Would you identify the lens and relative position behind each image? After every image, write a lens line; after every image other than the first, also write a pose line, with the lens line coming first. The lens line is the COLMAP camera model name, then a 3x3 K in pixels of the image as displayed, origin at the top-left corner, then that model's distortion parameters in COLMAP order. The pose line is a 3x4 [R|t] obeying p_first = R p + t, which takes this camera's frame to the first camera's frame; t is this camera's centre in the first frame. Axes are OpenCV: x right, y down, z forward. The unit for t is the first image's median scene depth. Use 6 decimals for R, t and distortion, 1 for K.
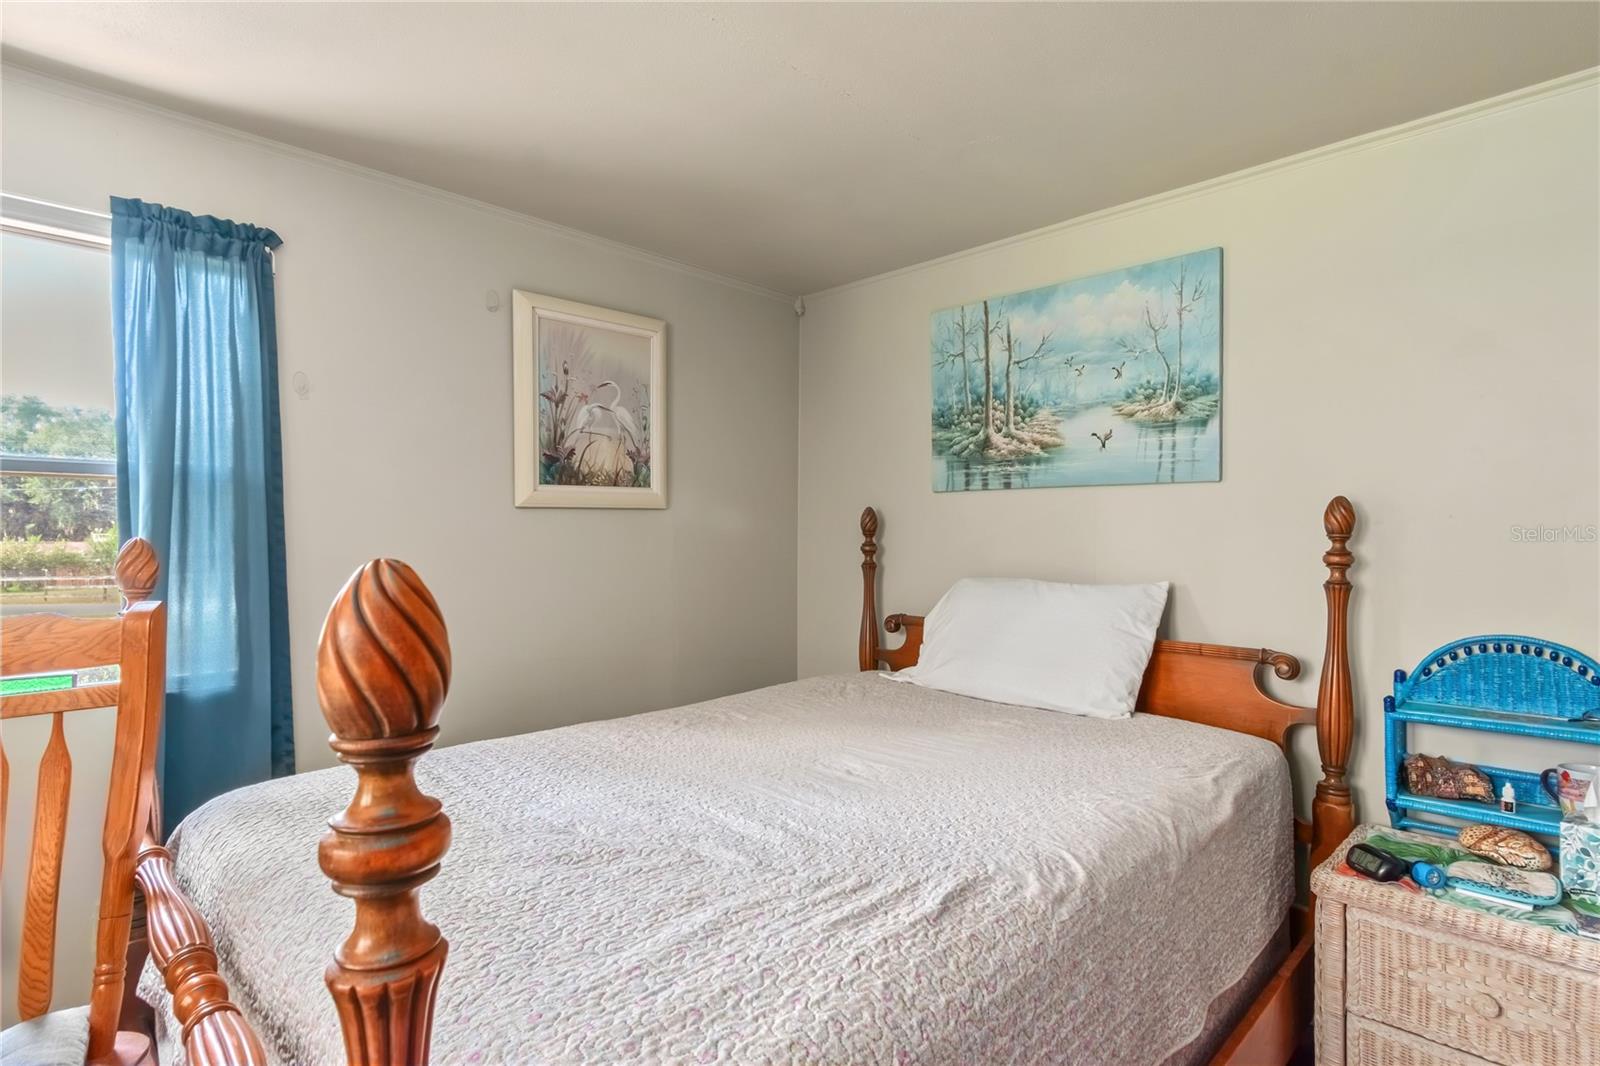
lens RADIAL K [[811.5, 0, 802.1], [0, 811.5, 538.3], [0, 0, 1]] dist [-0.004306, -0.000653]
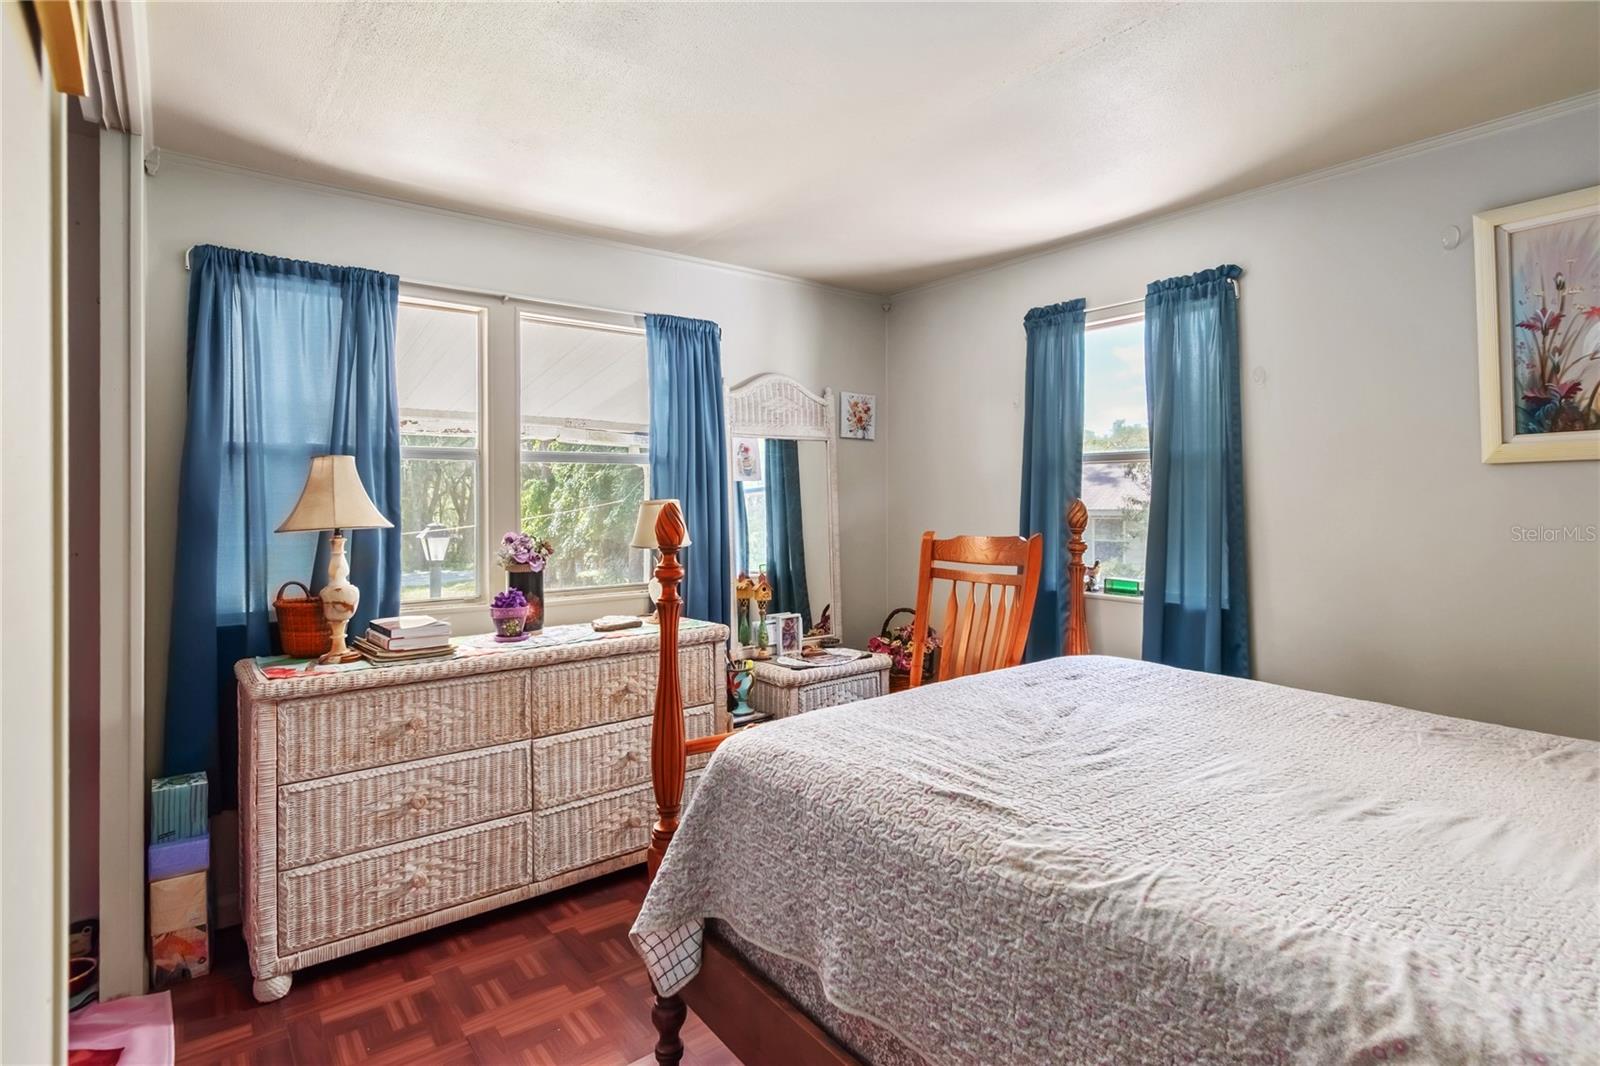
lens RADIAL K [[811.5, 0, 801.0], [0, 811.5, 519.2], [0, 0, 1]] dist [-0.004306, -0.000653]
pose [[-0.141836, 0.023743, -0.989605, 0.760622], [-0.000986, 0.999708, 0.024127, 0.000679], [0.989890, 0.004398, -0.141772, 0.503007]]
